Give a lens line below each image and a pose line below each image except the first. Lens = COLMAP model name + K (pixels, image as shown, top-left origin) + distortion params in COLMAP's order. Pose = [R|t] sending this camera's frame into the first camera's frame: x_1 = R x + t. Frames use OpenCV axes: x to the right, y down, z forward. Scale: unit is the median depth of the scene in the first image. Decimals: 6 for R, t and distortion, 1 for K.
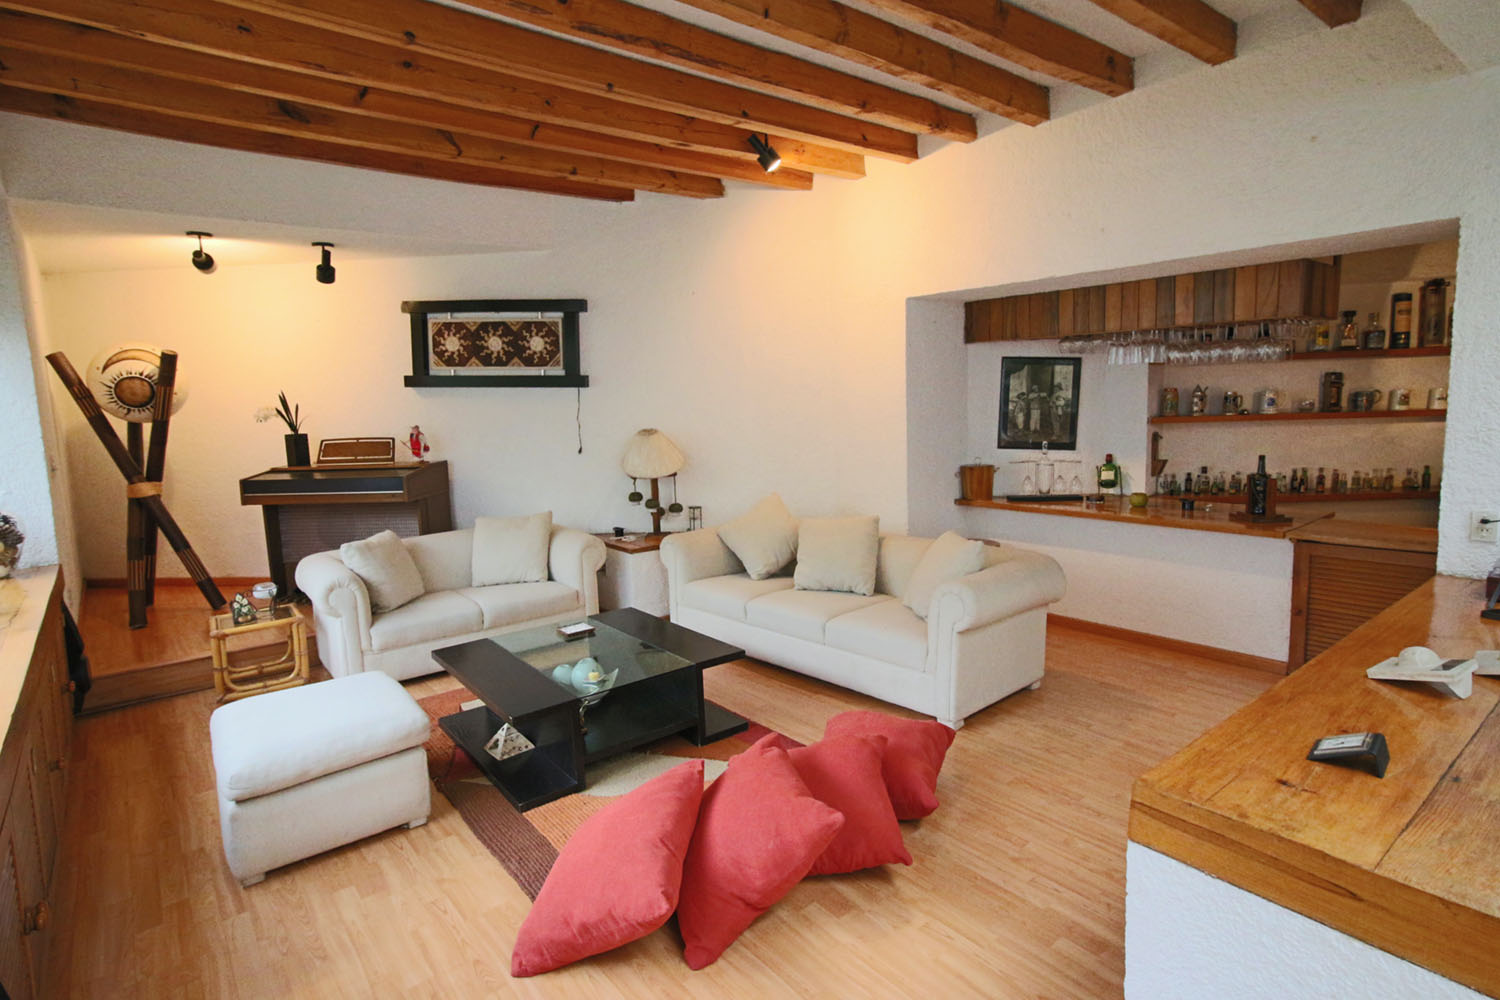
lens RADIAL K [[754.1, 0, 750.0], [0, 754.1, 500.0], [0, 0, 1]] dist [-0.000037, -0.000068]
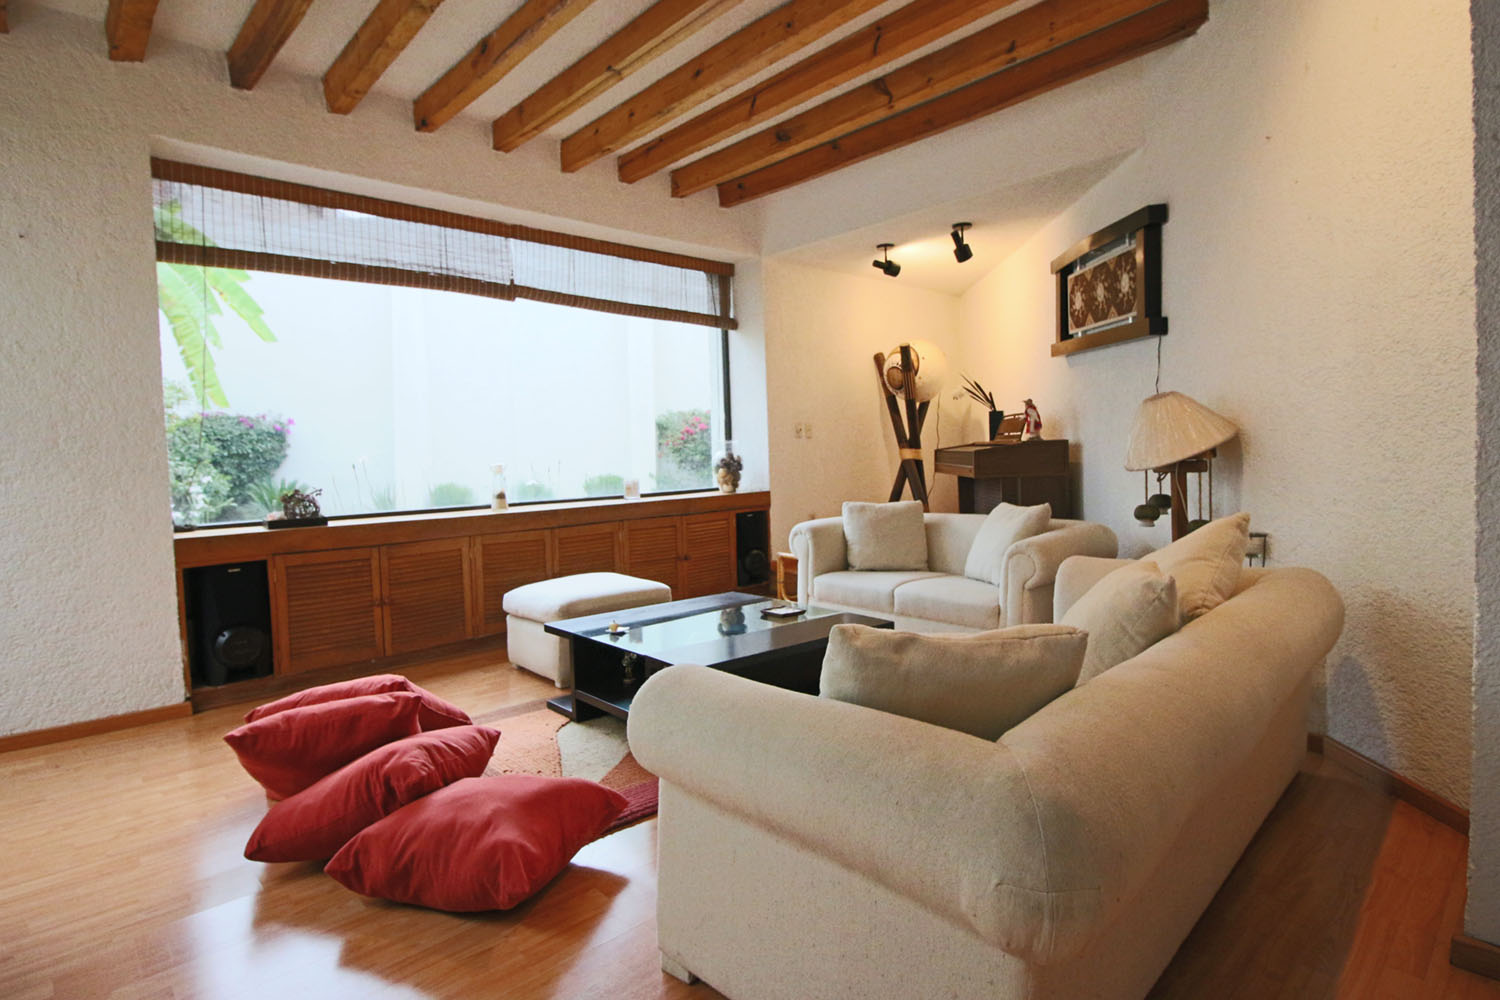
lens RADIAL K [[754.1, 0, 750.0], [0, 754.1, 500.0], [0, 0, 1]] dist [-0.000037, -0.000068]
pose [[0.059071, 0.105523, -0.992661, 0.469035], [-0.102236, 0.989808, 0.099136, -0.036316], [0.993005, 0.095630, 0.069258, 0.643844]]
